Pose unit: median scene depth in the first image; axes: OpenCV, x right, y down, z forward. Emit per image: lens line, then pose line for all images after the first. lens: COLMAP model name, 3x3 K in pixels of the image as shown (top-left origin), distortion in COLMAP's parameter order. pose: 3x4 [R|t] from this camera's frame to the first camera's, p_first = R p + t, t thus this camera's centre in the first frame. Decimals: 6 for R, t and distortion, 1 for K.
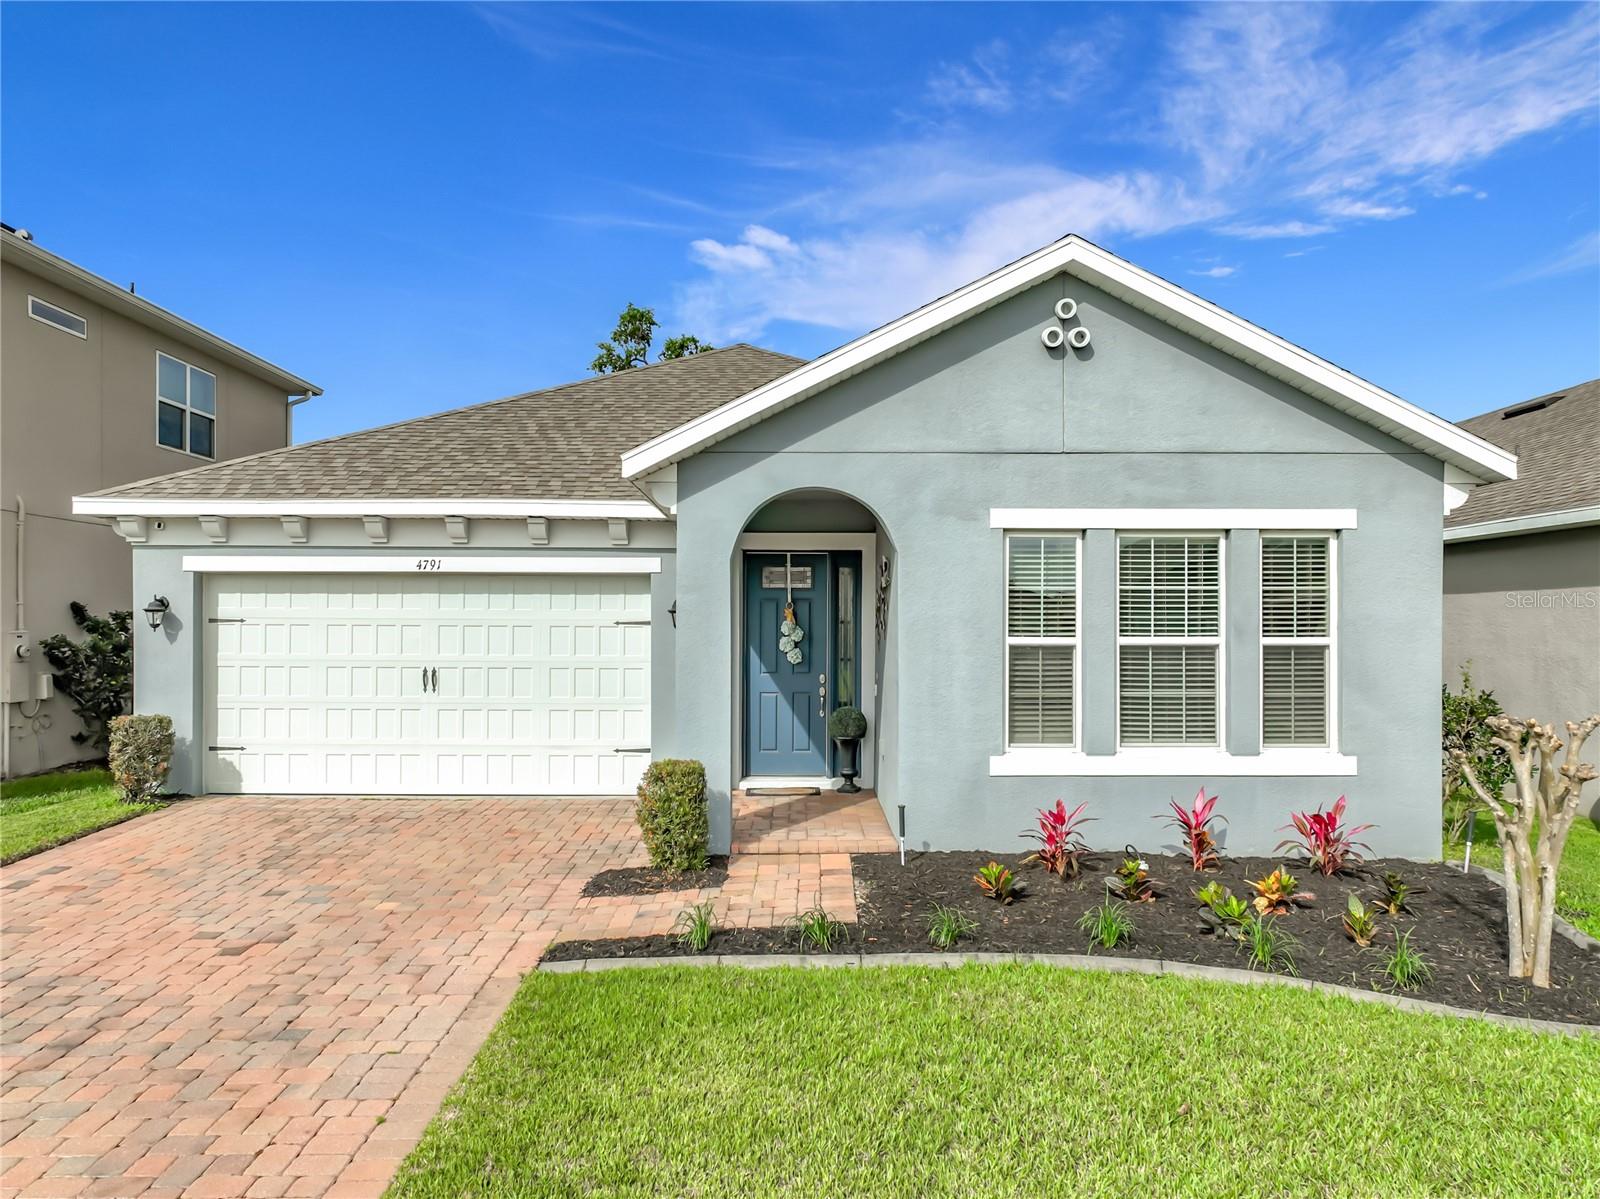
lens RADIAL K [[1130.2, 0, 814.8], [0, 1130.2, 620.6], [0, 0, 1]] dist [0.002944, 0.009203]
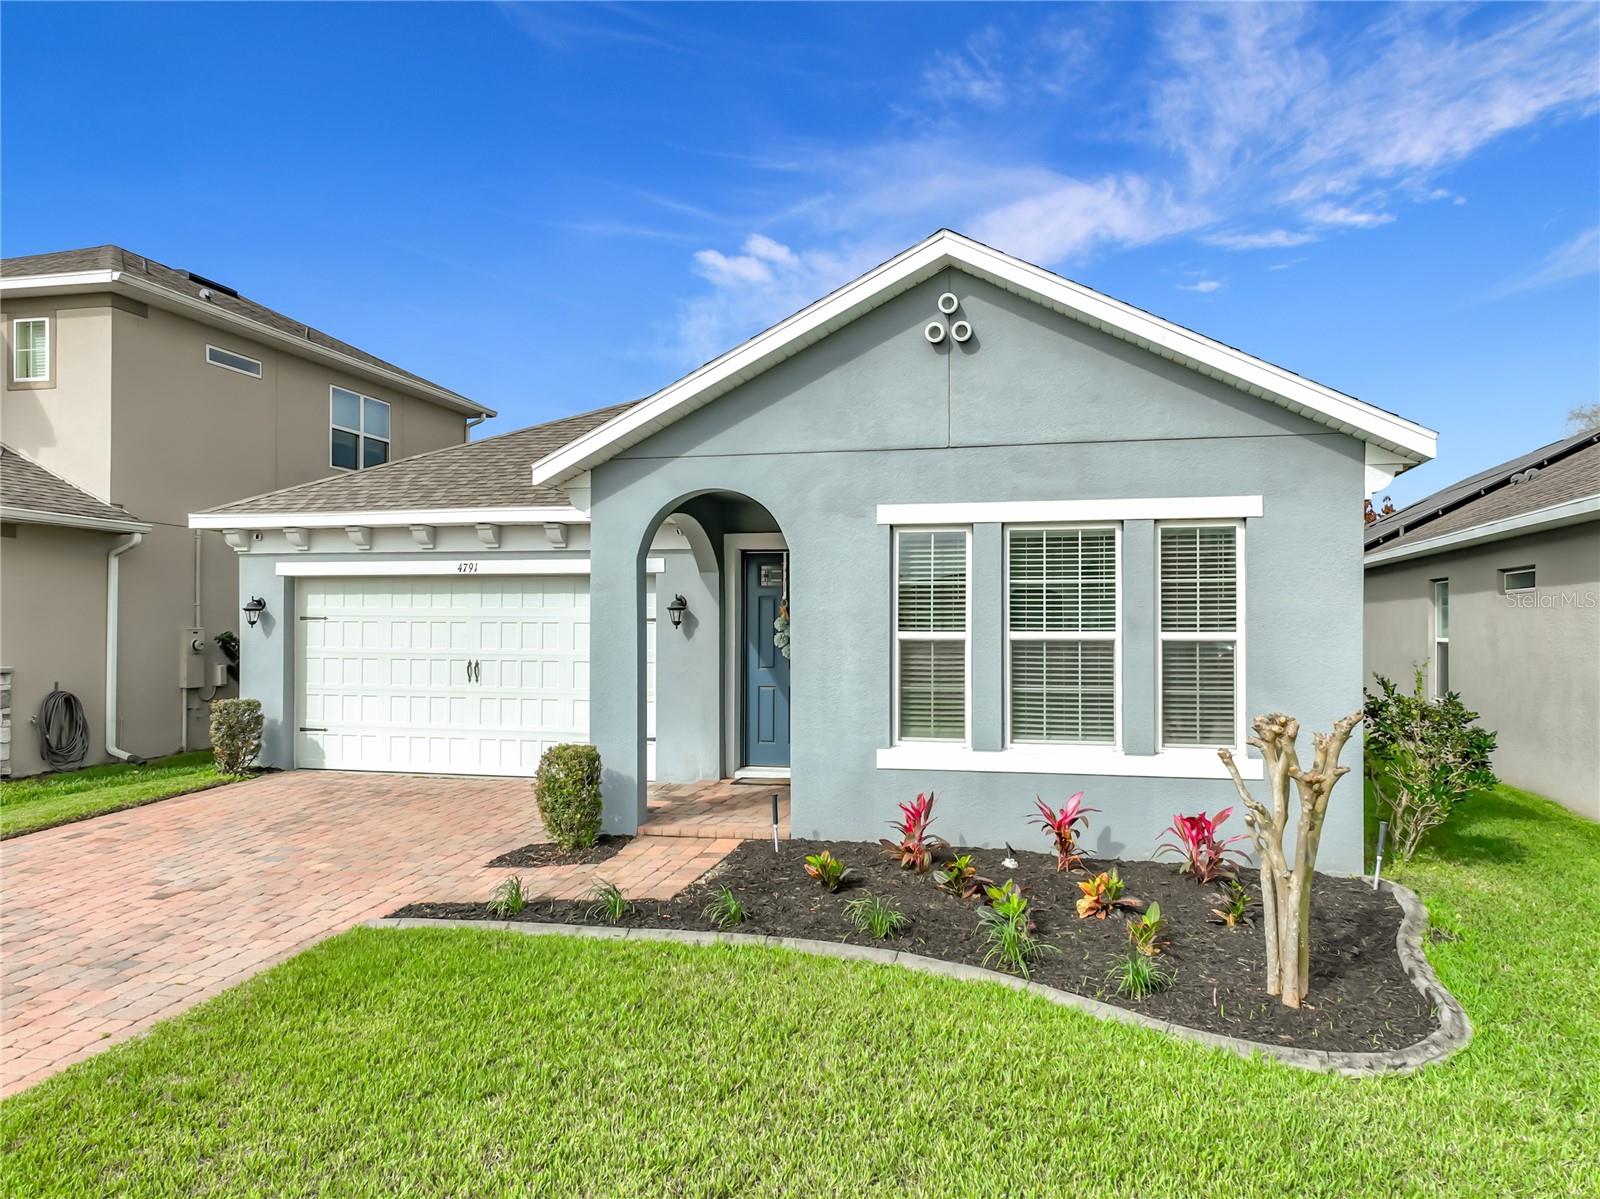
lens RADIAL K [[1120.8, 0, 836.2], [0, 1120.8, 617.5], [0, 0, 1]] dist [0.024604, -0.000069]
pose [[0.972813, -0.002000, -0.231585, 0.348909], [0.001175, 0.999992, -0.003700, 0.005436], [0.231591, 0.003327, 0.972808, 0.011769]]
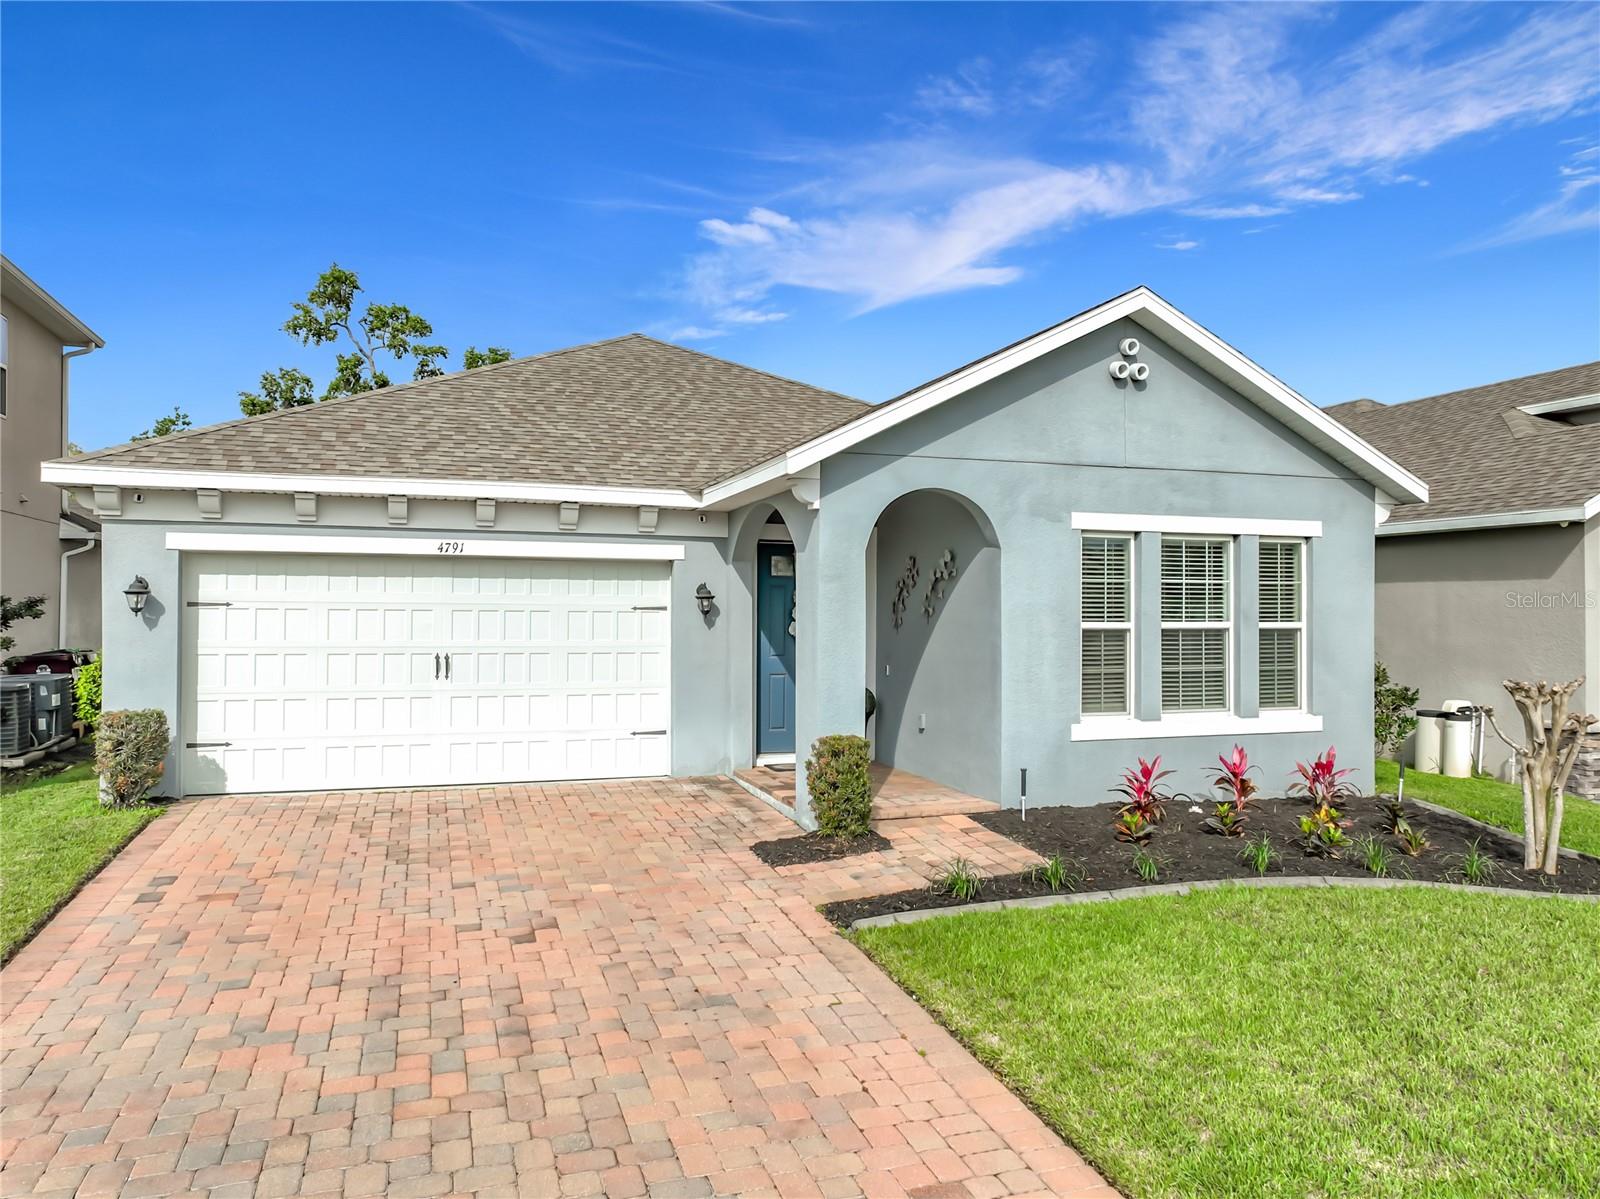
lens RADIAL K [[1122.6, 0, 806.8], [0, 1122.6, 596.6], [0, 0, 1]] dist [0.007173, 0.002392]
pose [[0.948239, 0.006665, 0.317488, -0.467478], [-0.004327, 0.999958, -0.008067, -0.001219], [-0.317529, 0.006275, 0.948228, -0.013317]]
